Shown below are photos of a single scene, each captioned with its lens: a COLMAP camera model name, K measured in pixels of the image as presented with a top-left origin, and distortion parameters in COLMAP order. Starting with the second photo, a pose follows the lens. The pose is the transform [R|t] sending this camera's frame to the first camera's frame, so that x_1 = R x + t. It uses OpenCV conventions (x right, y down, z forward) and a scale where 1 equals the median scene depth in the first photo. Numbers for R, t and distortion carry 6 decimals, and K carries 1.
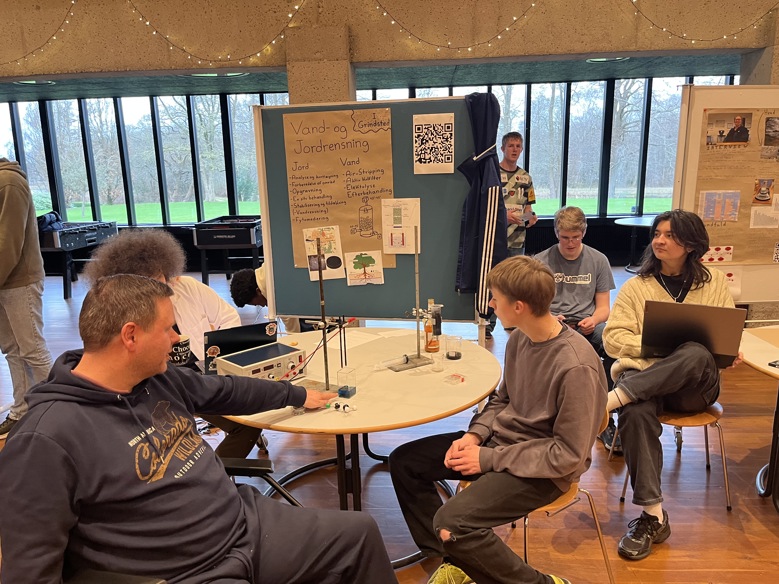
lens RADIAL K [[580.0, 0, 389.5], [0, 580.0, 292.0], [0, 0, 1]] dist [0.033339, -0.057144]
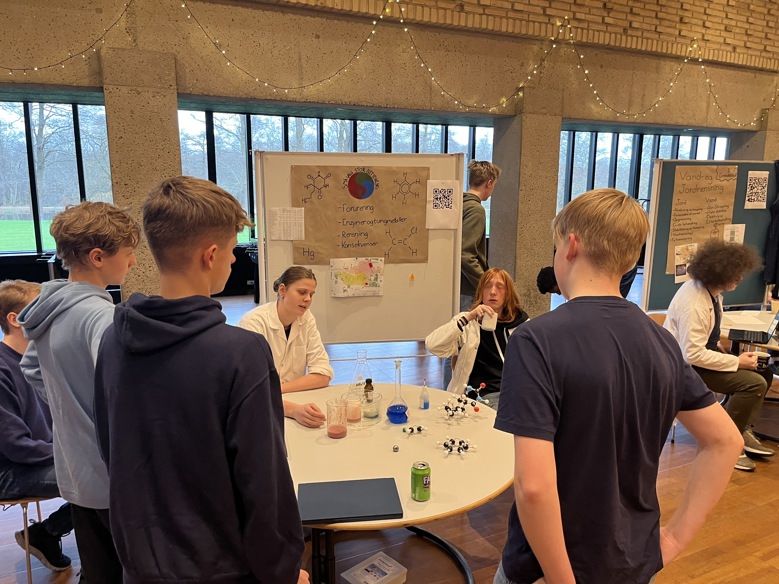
lens RADIAL K [[580.0, 0, 389.5], [0, 580.0, 292.0], [0, 0, 1]] dist [0.033339, -0.057144]
pose [[0.874540, -0.061358, 0.481057, -1.480295], [0.077663, 0.996881, -0.014037, -0.033305], [-0.478695, 0.049636, 0.876577, 0.105528]]
